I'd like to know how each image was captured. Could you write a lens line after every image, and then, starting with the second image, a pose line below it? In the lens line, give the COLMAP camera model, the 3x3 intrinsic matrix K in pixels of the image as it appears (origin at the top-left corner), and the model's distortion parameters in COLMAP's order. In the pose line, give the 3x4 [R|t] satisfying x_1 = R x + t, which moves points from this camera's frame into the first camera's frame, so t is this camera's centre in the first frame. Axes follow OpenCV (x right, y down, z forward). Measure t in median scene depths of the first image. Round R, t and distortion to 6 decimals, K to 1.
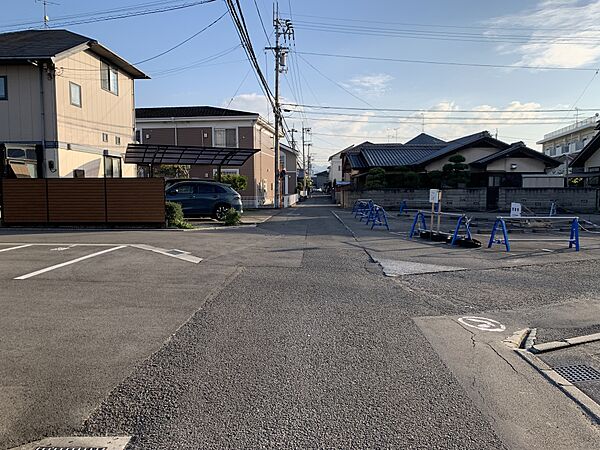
lens RADIAL K [[466.9, 0, 295.8], [0, 466.9, 227.3], [0, 0, 1]] dist [0.054853, -0.080647]
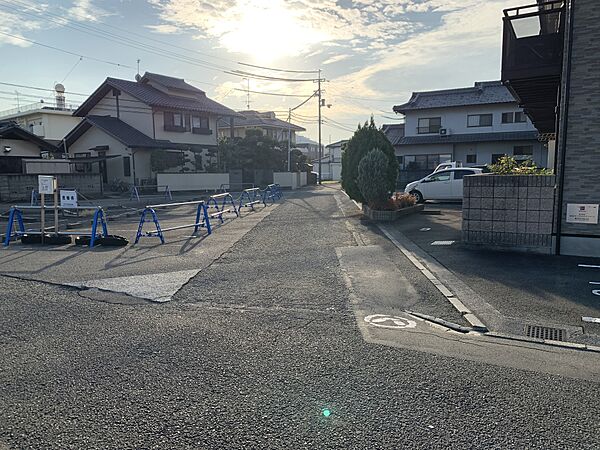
lens RADIAL K [[466.9, 0, 298.4], [0, 466.9, 221.1], [0, 0, 1]] dist [0.054853, -0.080647]
pose [[0.433153, -0.097262, 0.896057, -0.200523], [0.084059, 0.994187, 0.067280, -0.026067], [-0.897392, 0.046180, 0.438810, 0.328759]]
